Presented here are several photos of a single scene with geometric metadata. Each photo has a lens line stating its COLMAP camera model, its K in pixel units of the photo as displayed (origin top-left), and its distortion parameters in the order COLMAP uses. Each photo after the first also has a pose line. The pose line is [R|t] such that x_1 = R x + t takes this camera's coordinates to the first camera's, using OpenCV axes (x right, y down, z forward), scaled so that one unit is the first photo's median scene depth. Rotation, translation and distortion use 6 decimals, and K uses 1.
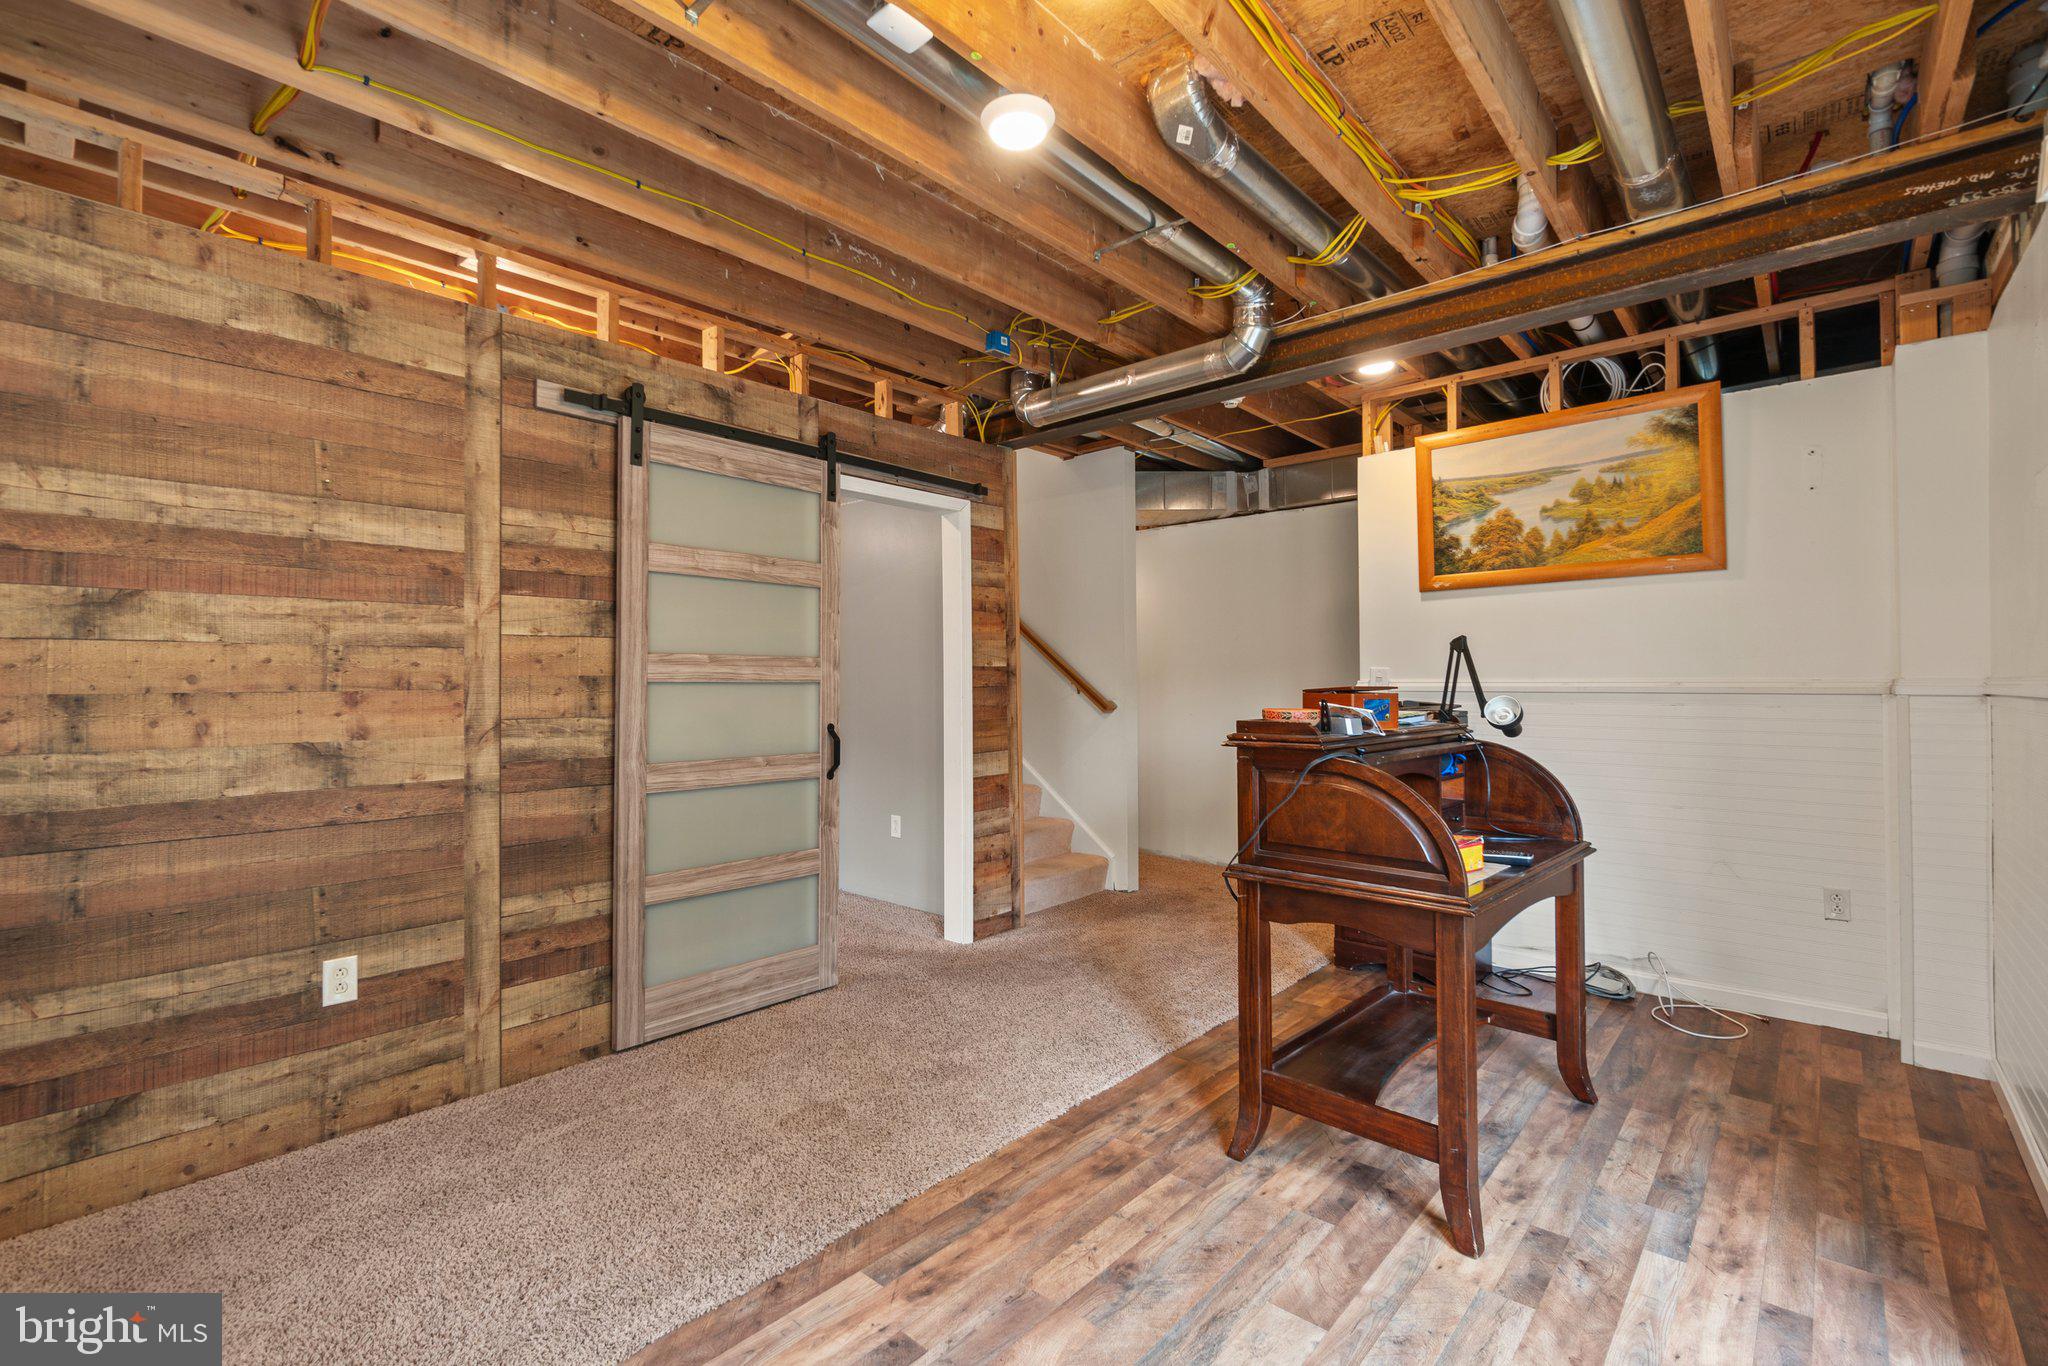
lens RADIAL K [[925.3, 0, 1019.8], [0, 925.3, 674.8], [0, 0, 1]] dist [-0.002082, 0.000037]
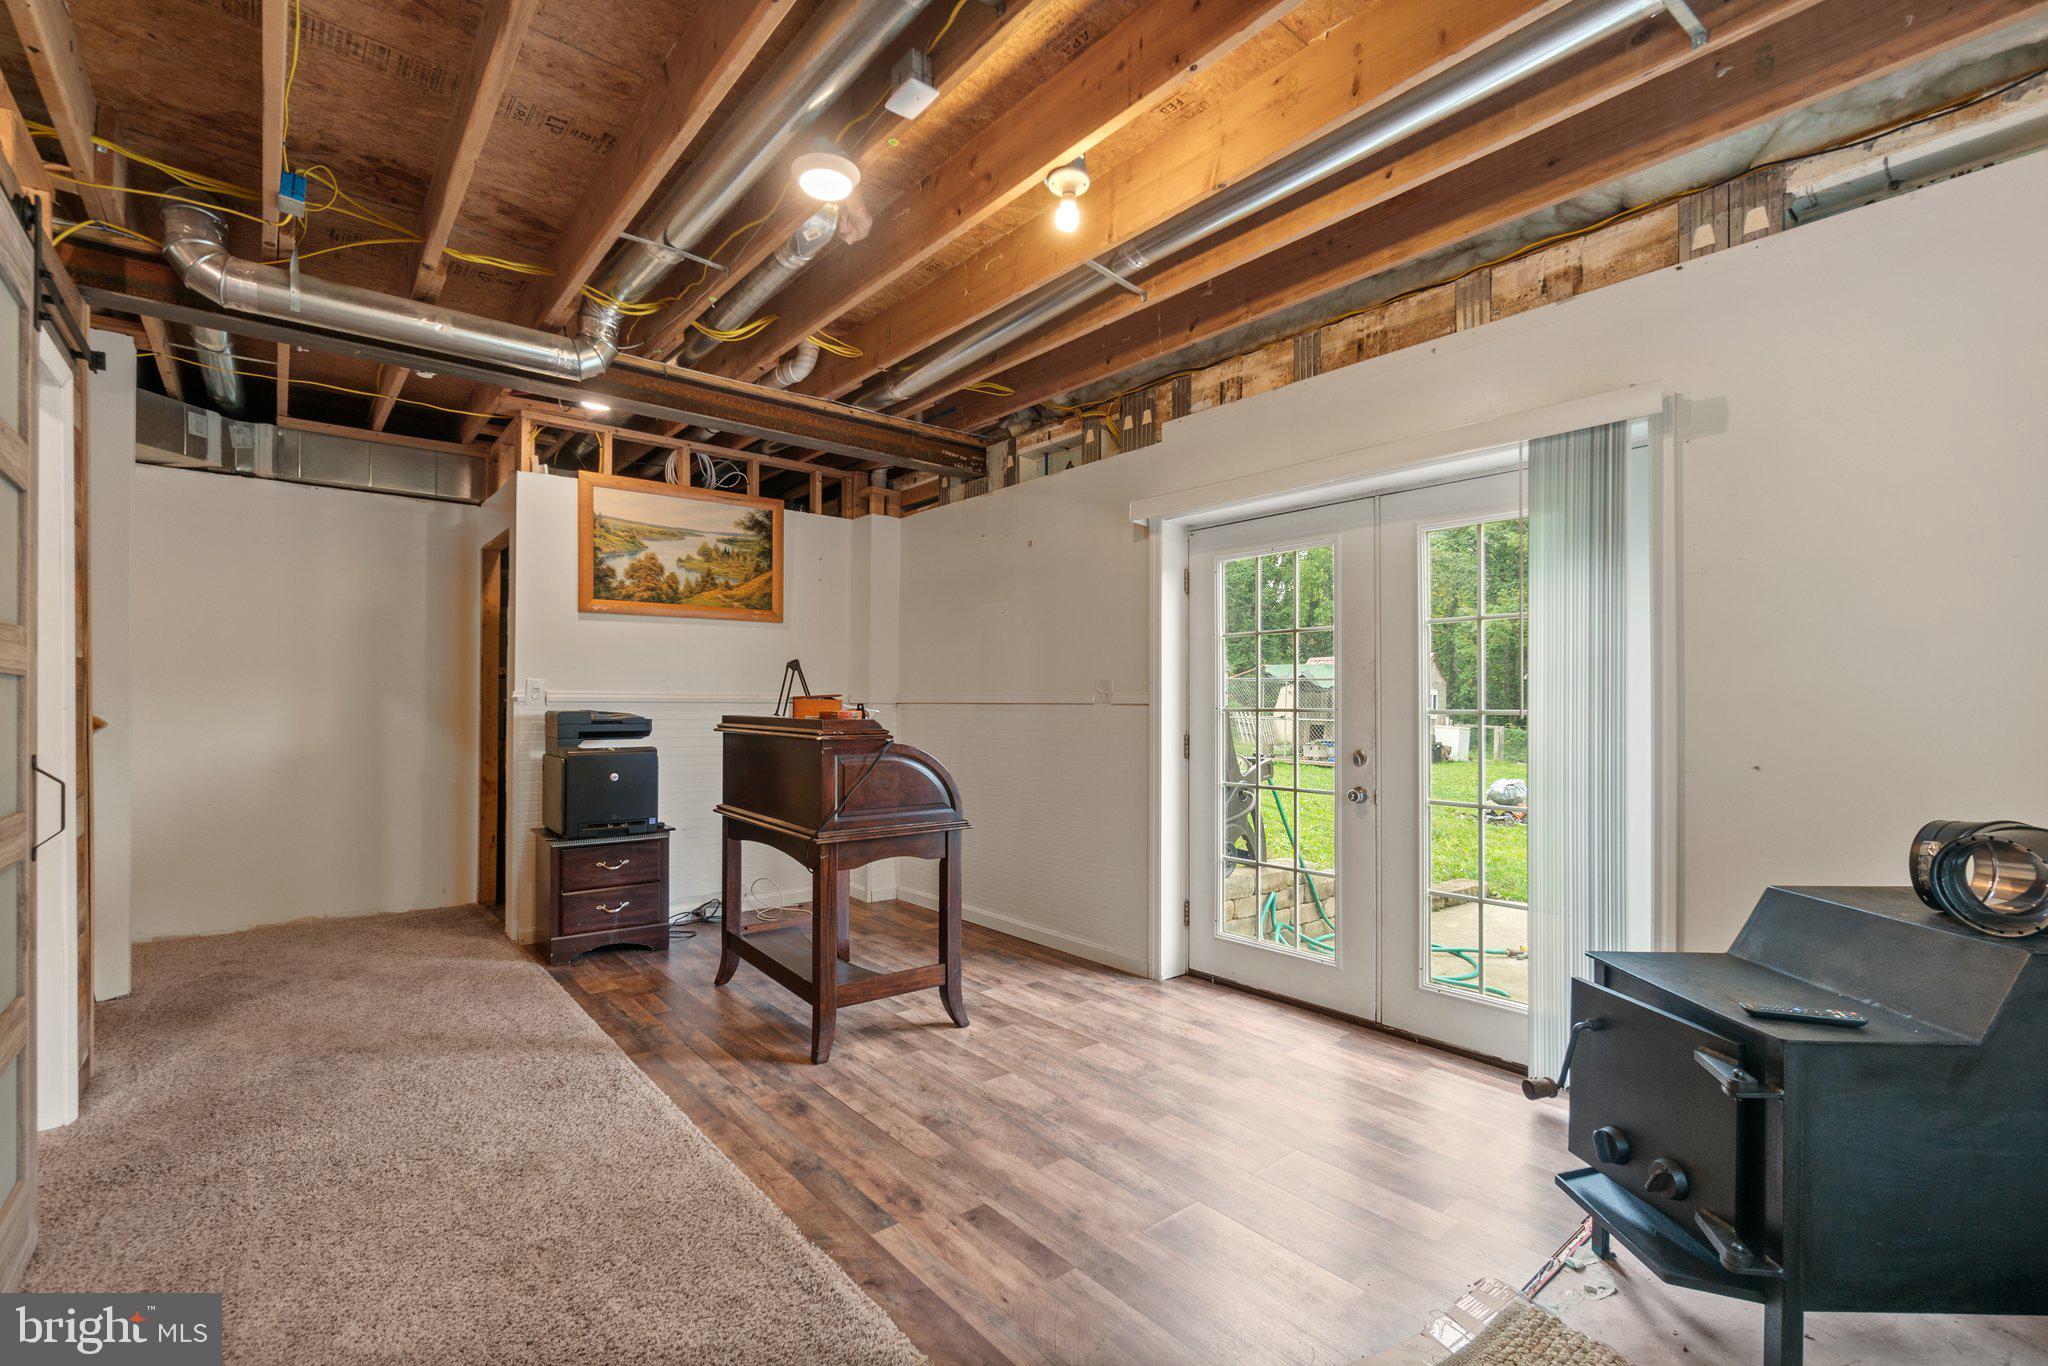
lens RADIAL K [[894.7, 0, 1023.1], [0, 894.7, 708.2], [0, 0, 1]] dist [-0.001840, -0.000125]
pose [[0.131978, -0.003339, 0.991247, -0.660969], [-0.013915, 0.999890, 0.005221, 0.015680], [-0.991155, -0.014482, 0.131917, 0.393463]]
